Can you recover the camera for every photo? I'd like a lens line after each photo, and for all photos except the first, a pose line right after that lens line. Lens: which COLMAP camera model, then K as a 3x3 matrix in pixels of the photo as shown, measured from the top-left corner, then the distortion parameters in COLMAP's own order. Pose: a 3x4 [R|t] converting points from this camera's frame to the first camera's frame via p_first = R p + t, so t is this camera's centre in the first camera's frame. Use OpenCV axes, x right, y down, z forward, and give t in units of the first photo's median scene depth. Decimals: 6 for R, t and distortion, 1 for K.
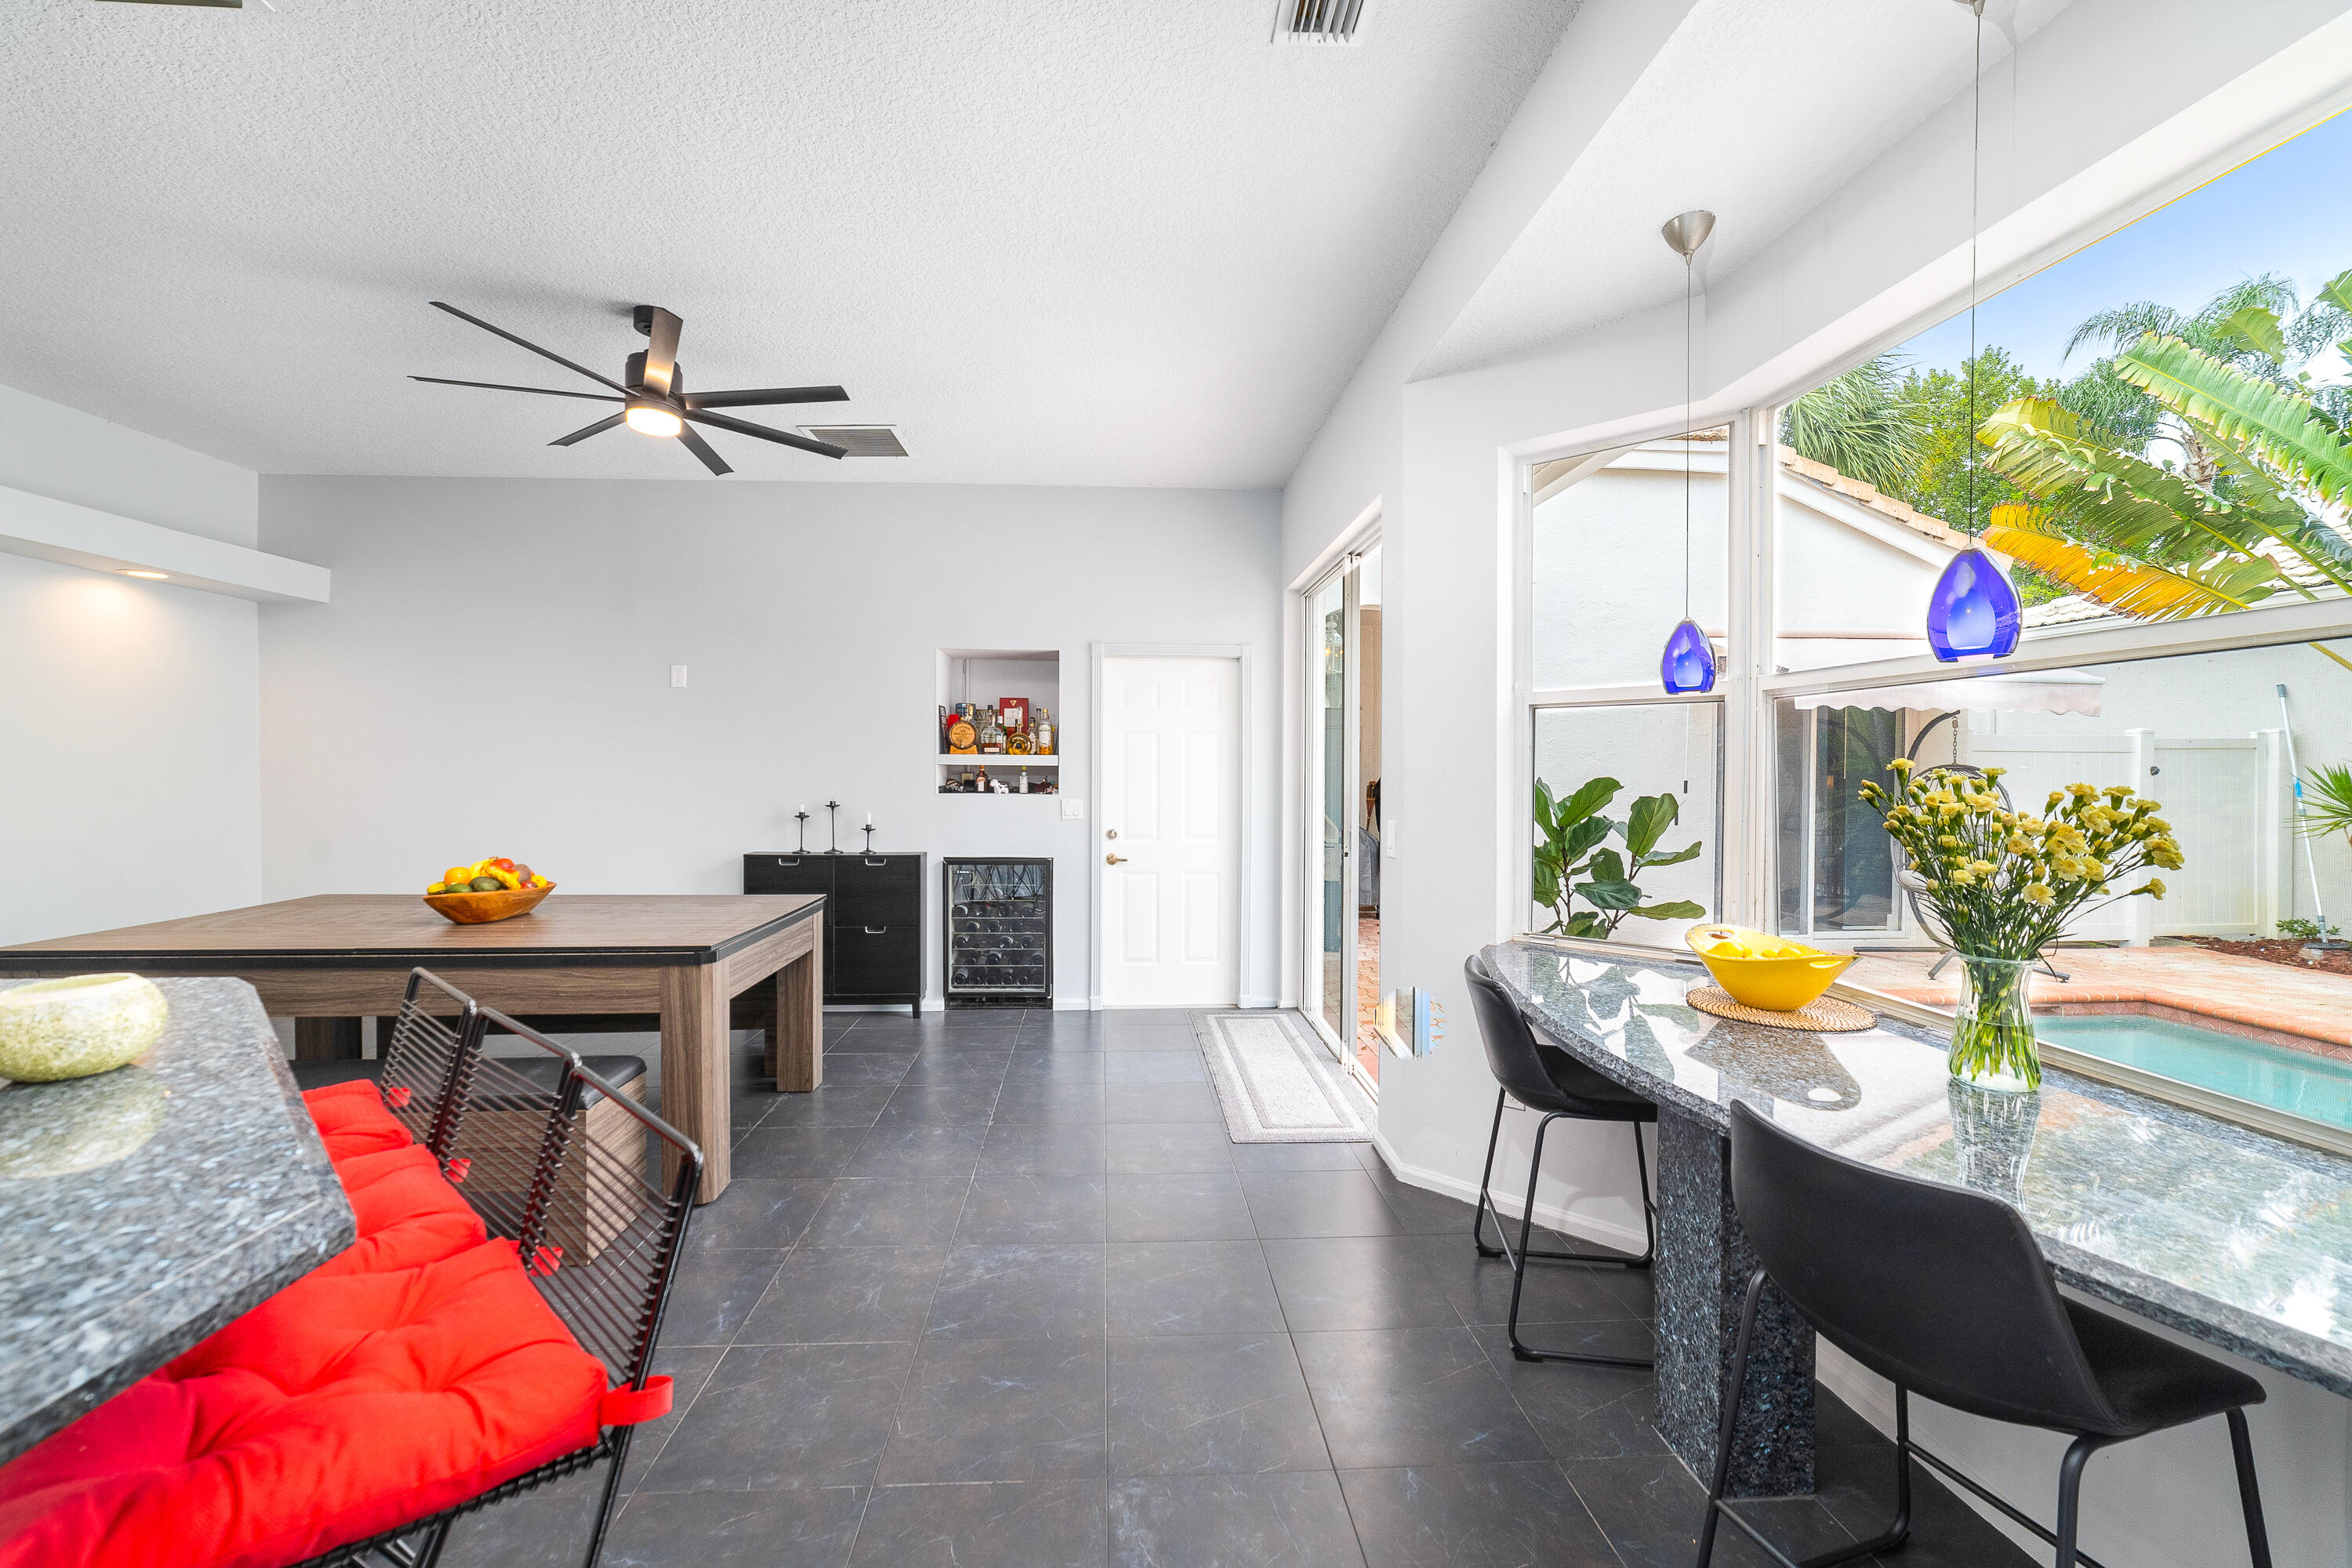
lens RADIAL K [[907.1, 0, 1177.5], [0, 907.1, 777.1], [0, 0, 1]] dist [-0.017987, 0.006457]
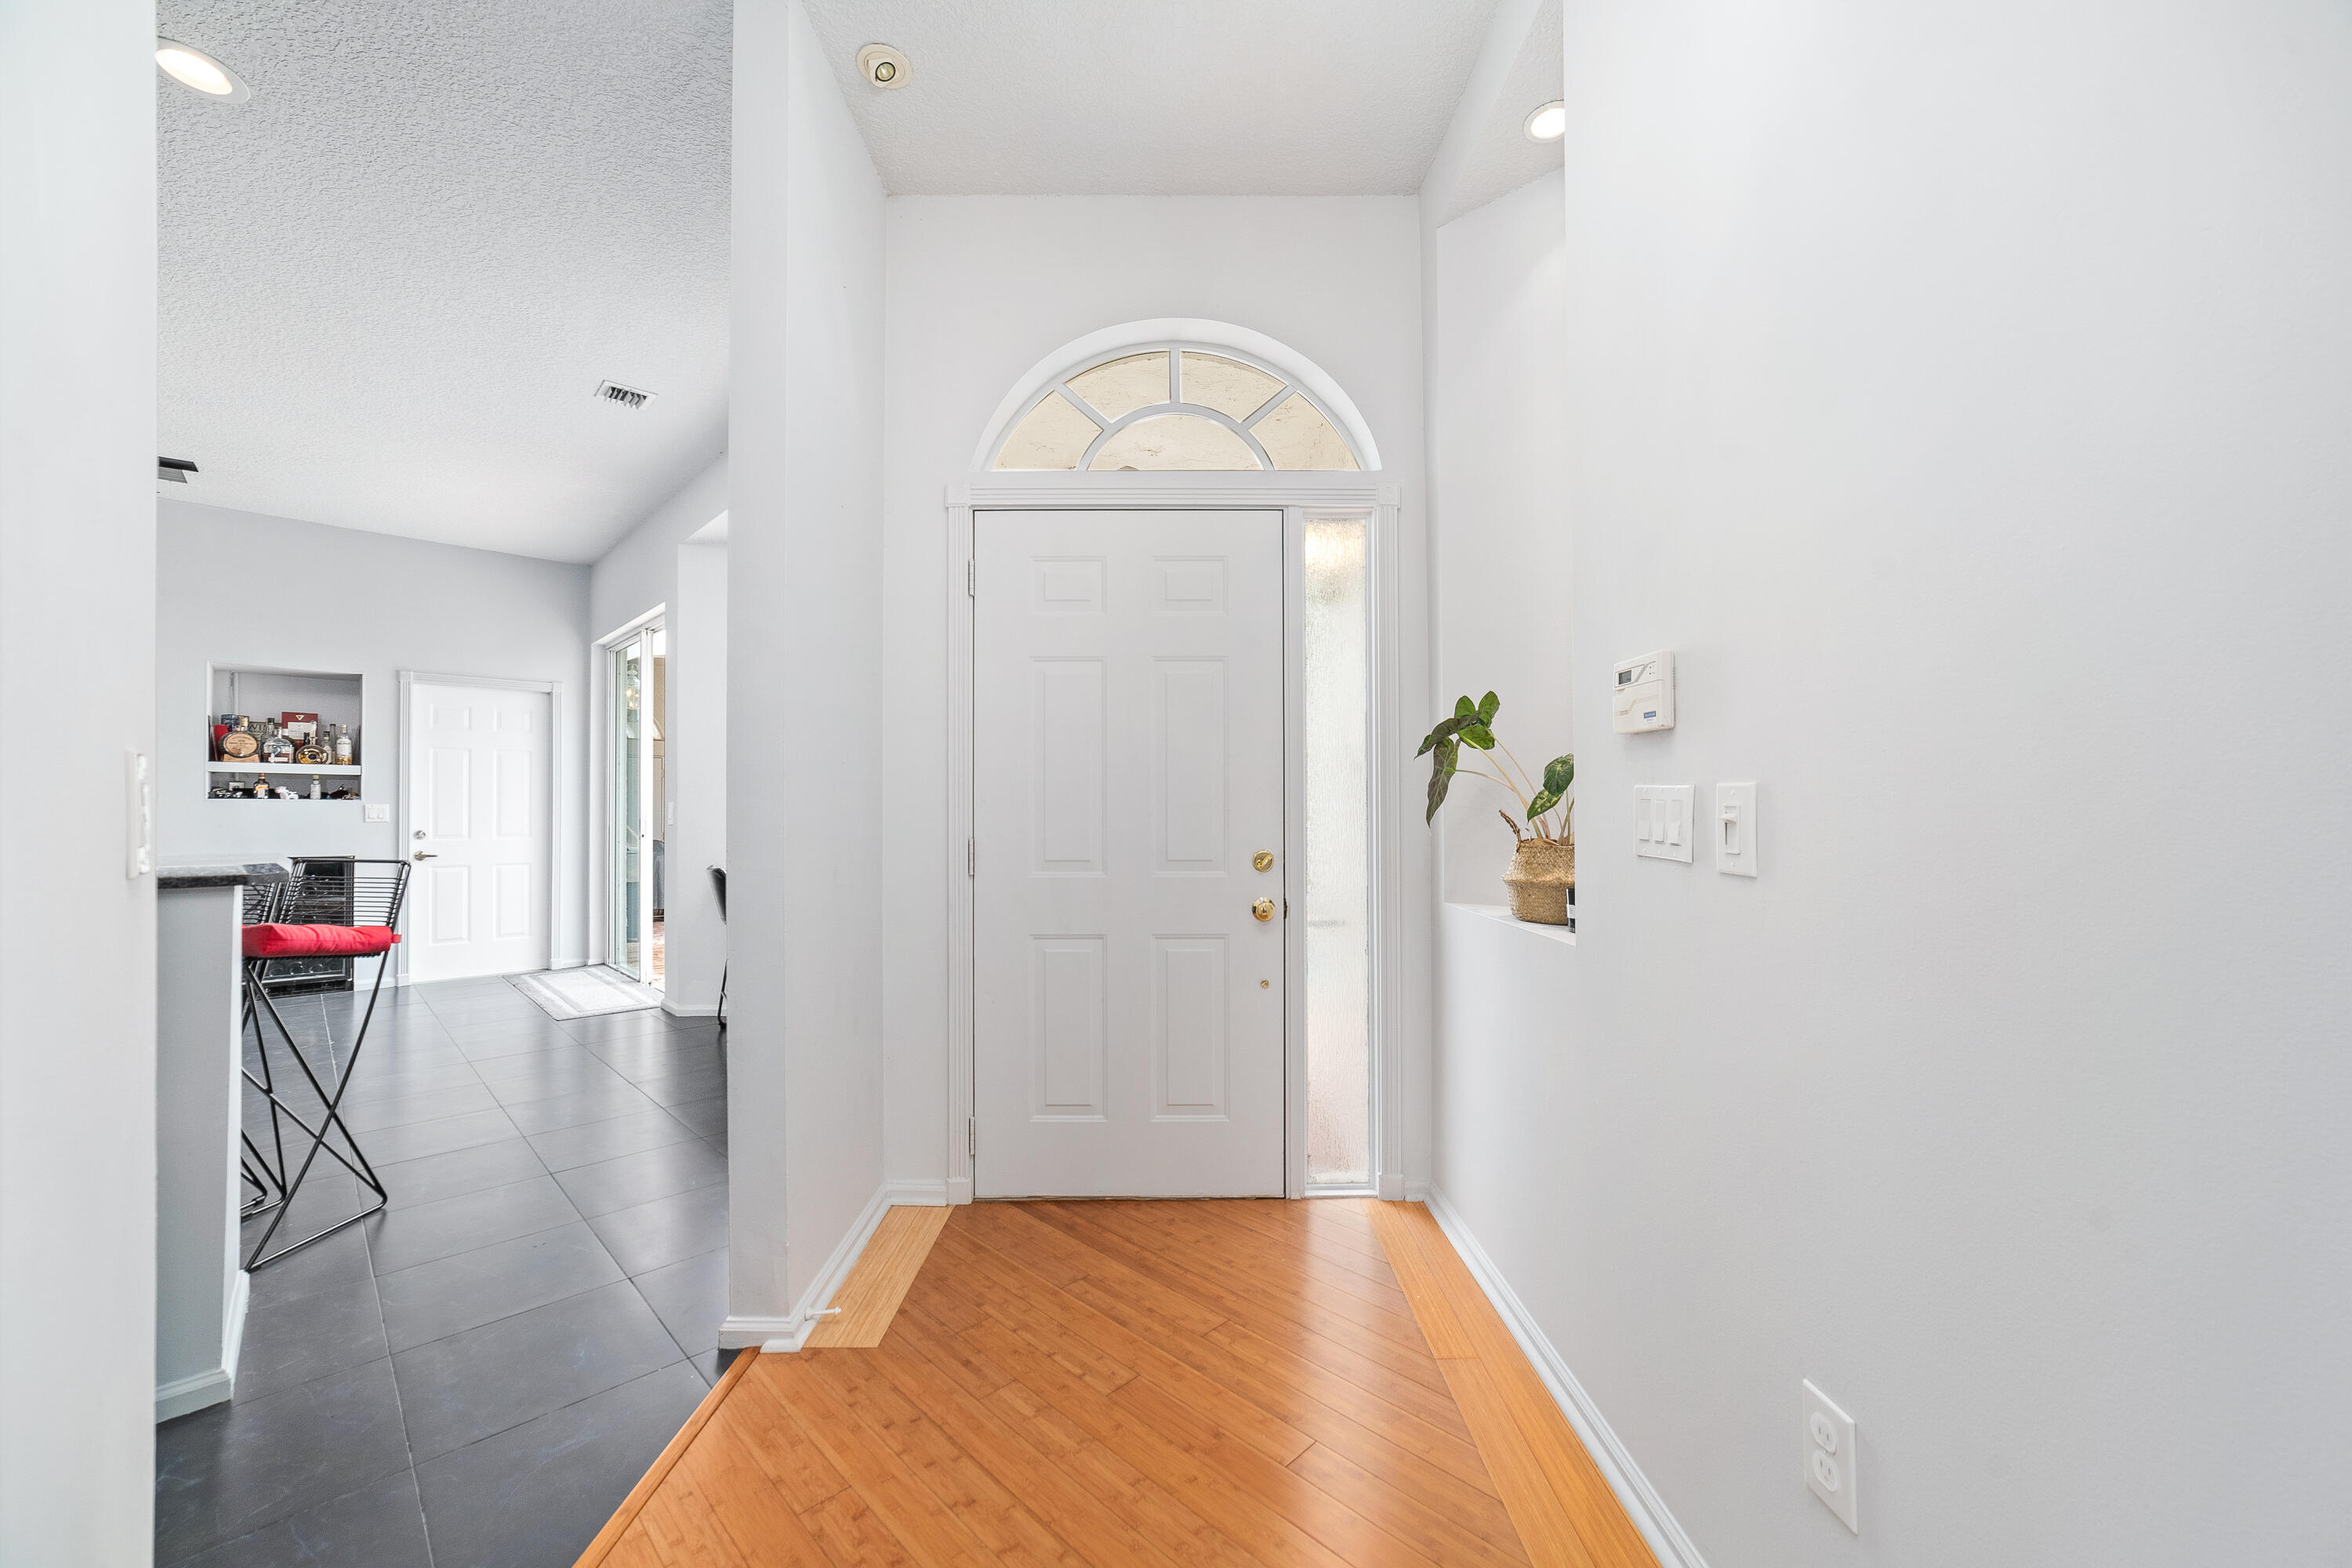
lens RADIAL K [[907.1, 0, 1166.4], [0, 907.1, 805.0], [0, 0, 1]] dist [-0.017987, 0.006457]
pose [[0.768665, 0.002456, 0.639647, -0.077337], [0.008431, 0.999867, -0.013970, 0.051285], [-0.639597, 0.016131, 0.768542, -0.528067]]
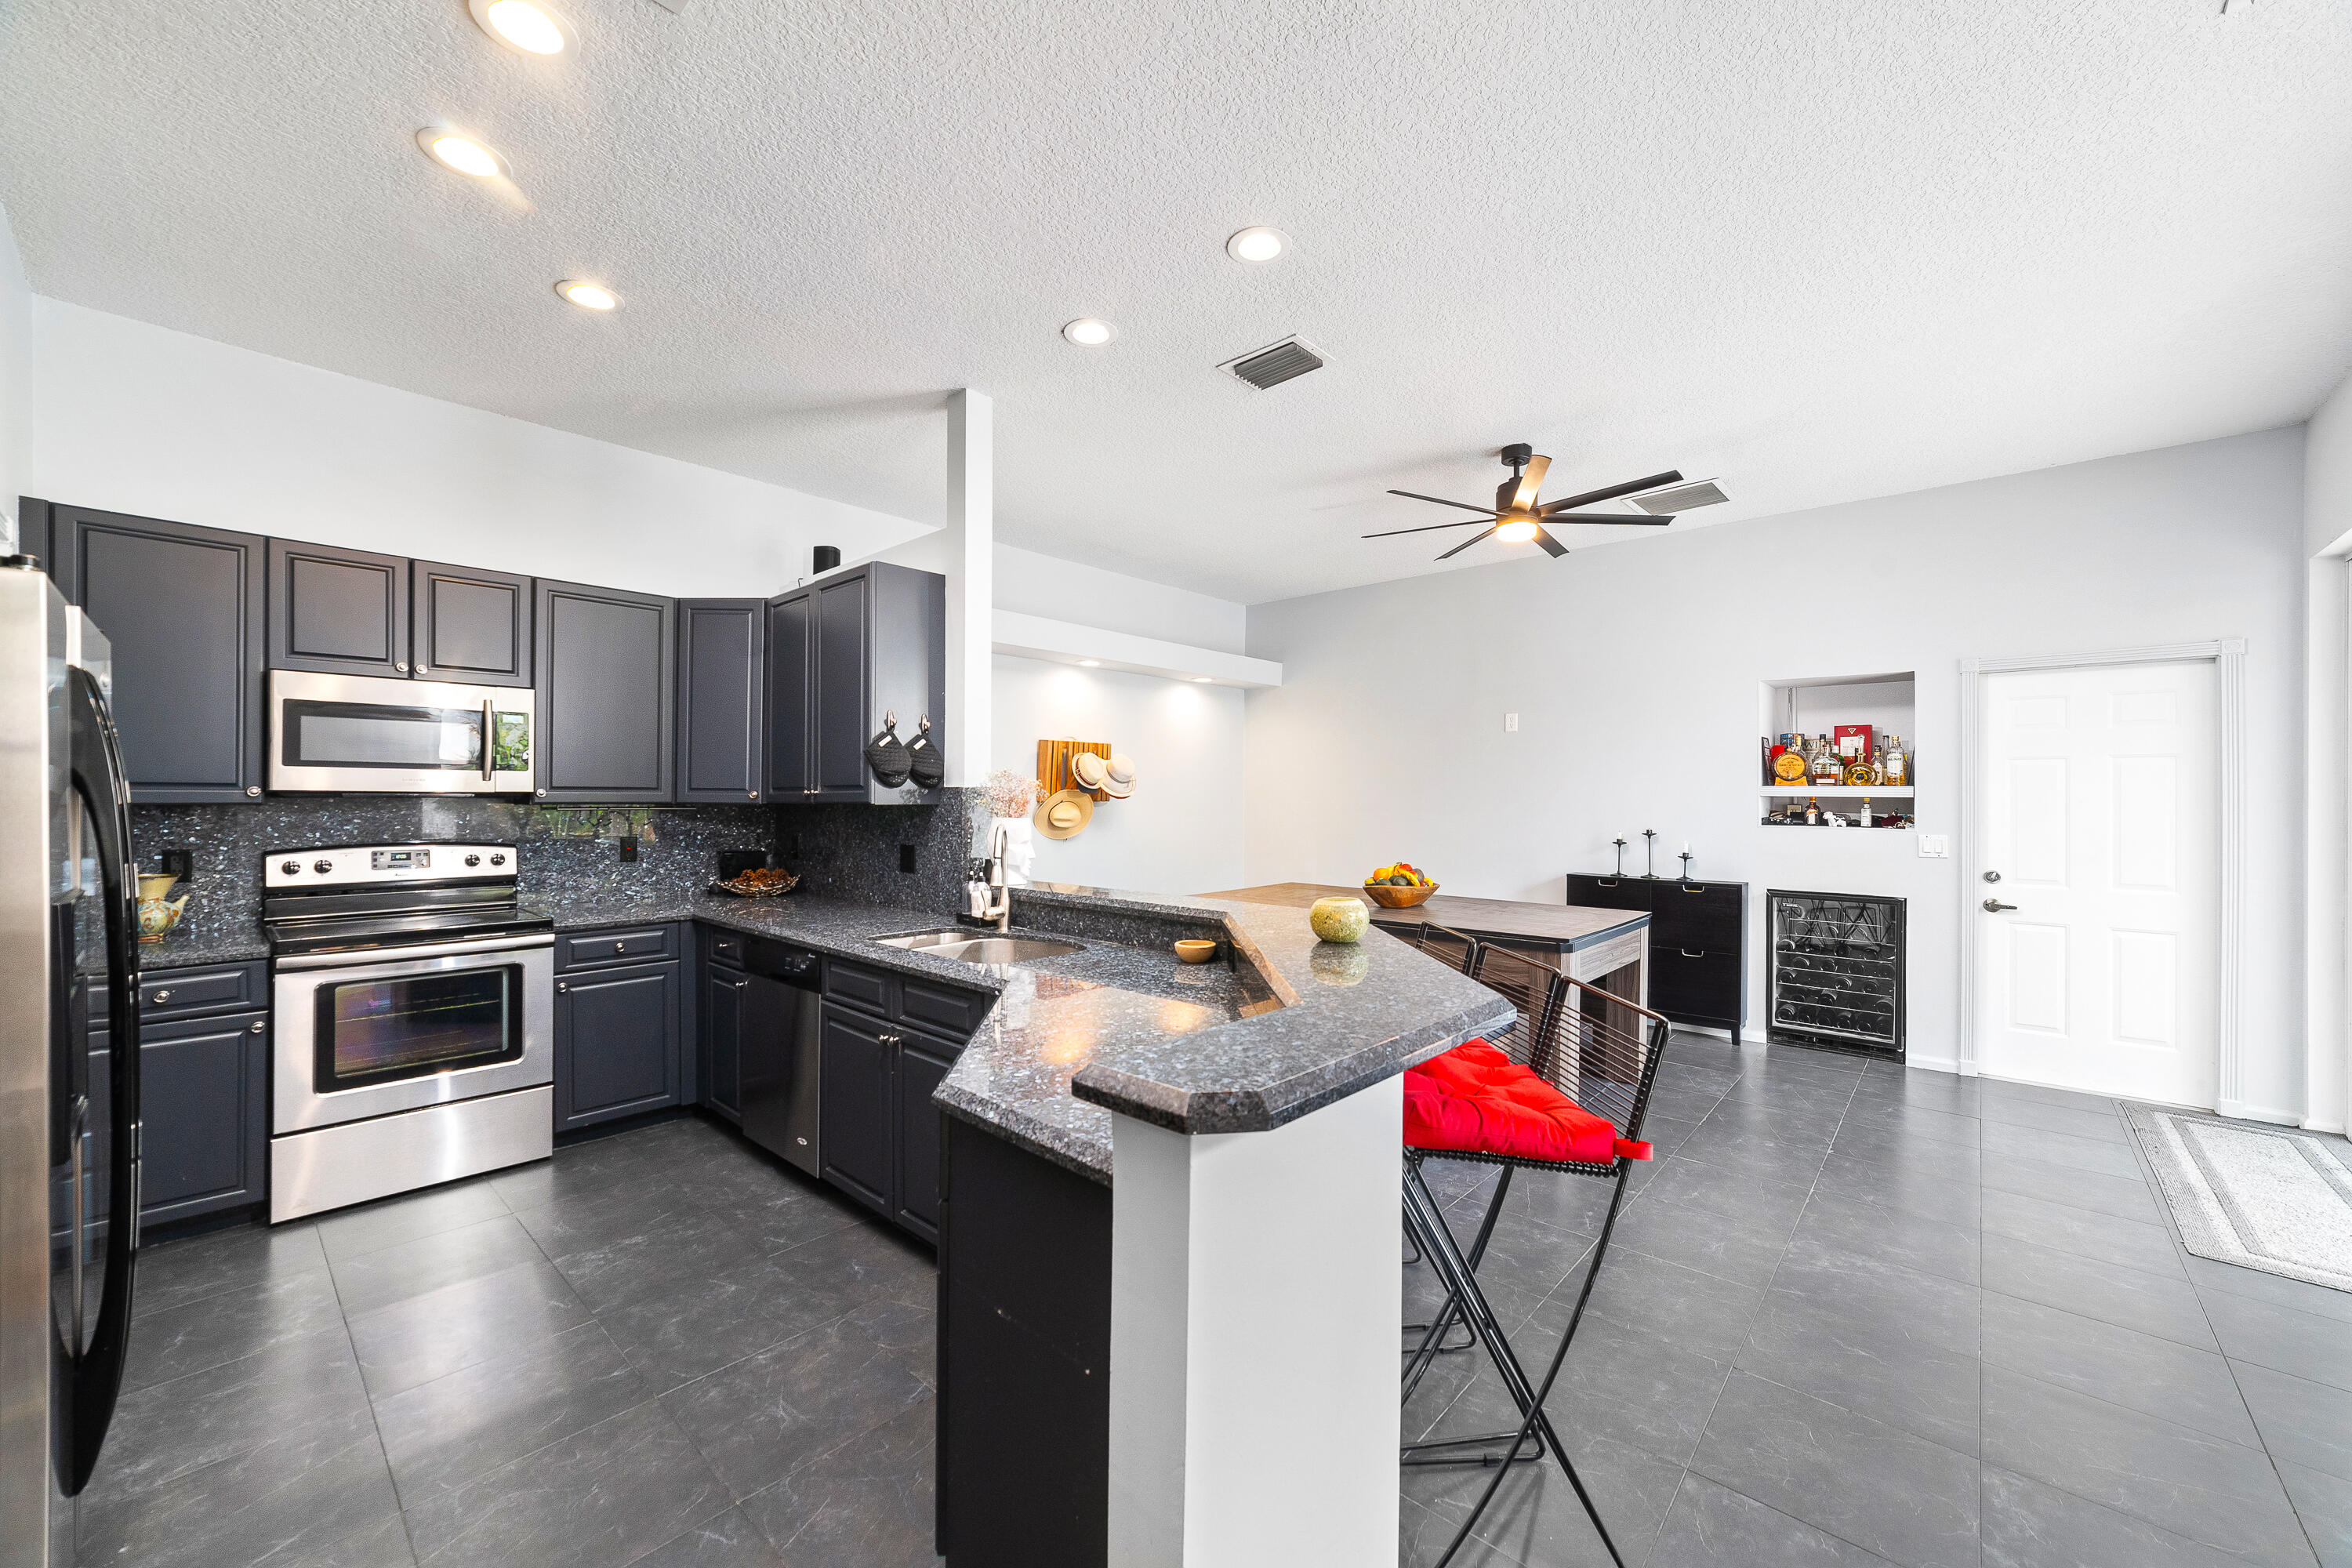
lens RADIAL K [[907.1, 0, 1165.6], [0, 907.1, 795.4], [0, 0, 1]] dist [-0.017987, 0.006457]
pose [[0.683364, -0.000957, -0.730078, 0.014279], [-0.009634, 0.999900, -0.010329, 0.001839], [0.730015, 0.014092, 0.683286, -0.168868]]
